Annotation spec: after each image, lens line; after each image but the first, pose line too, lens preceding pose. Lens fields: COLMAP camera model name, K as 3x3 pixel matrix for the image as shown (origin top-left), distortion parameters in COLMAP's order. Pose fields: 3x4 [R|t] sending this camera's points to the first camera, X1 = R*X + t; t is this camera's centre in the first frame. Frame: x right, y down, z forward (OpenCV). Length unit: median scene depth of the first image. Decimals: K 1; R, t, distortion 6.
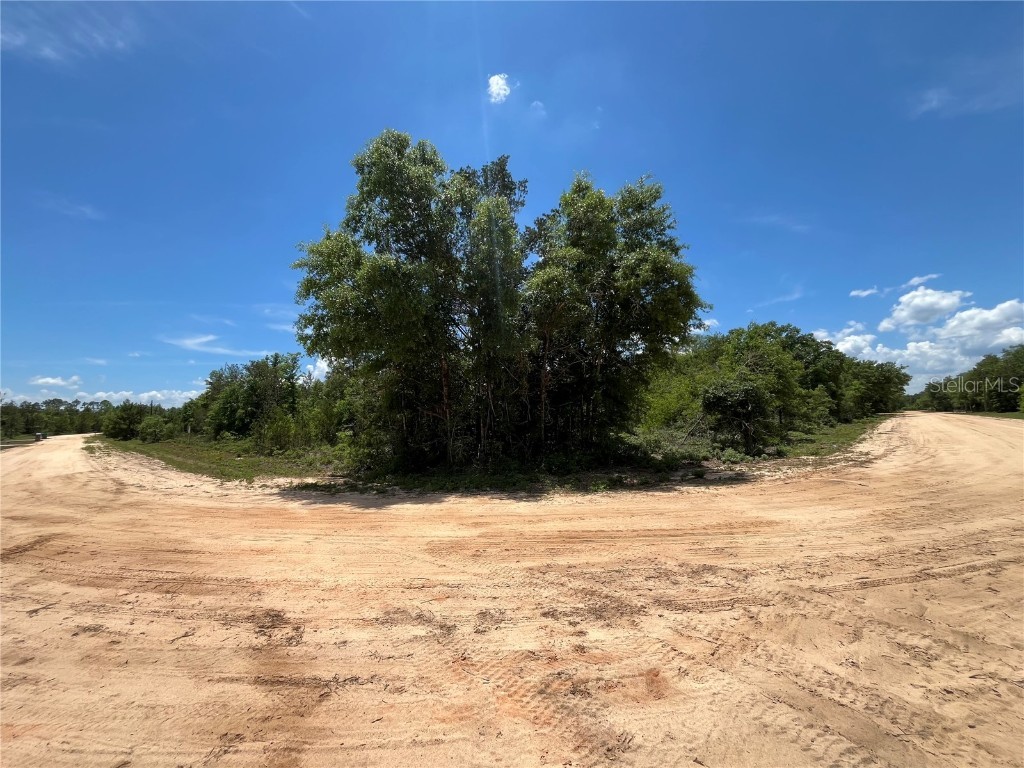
lens RADIAL K [[405.8, 0, 512.0], [0, 405.8, 384.0], [0, 0, 1]] dist [-0.009702, 0.004252]
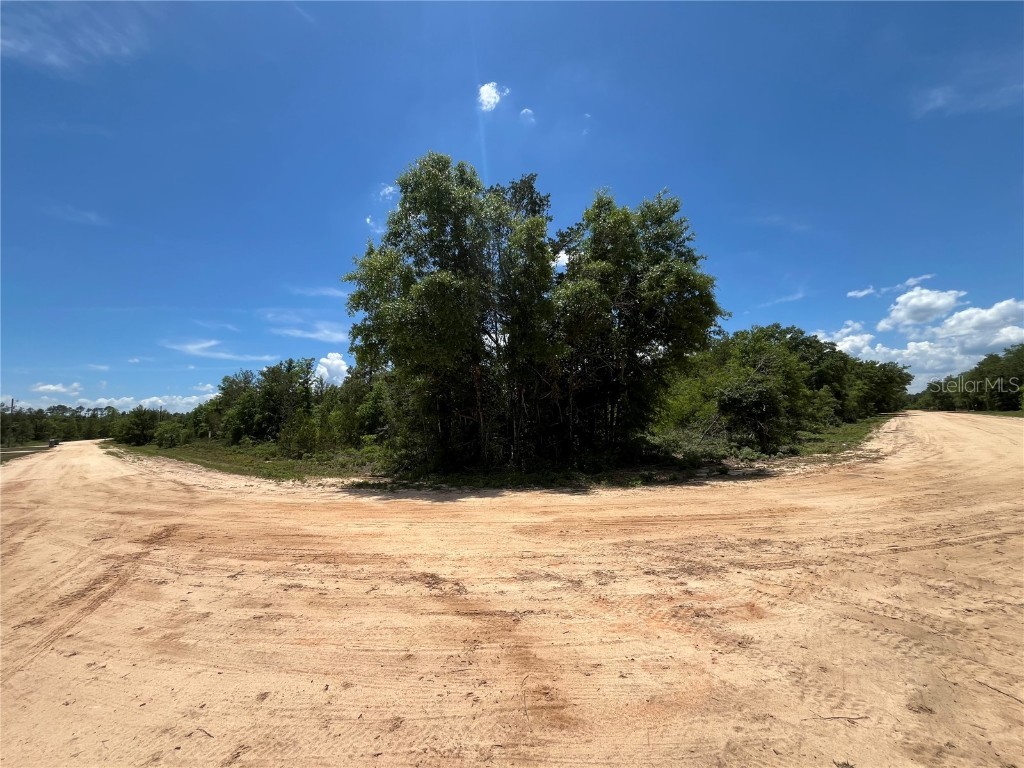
lens RADIAL K [[405.8, 0, 512.0], [0, 405.8, 384.0], [0, 0, 1]] dist [-0.009702, 0.004252]
pose [[0.999965, -0.008260, -0.001319, -0.078424], [0.008251, 0.999945, -0.006523, -0.004429], [0.001372, 0.006512, 0.999978, -0.064347]]
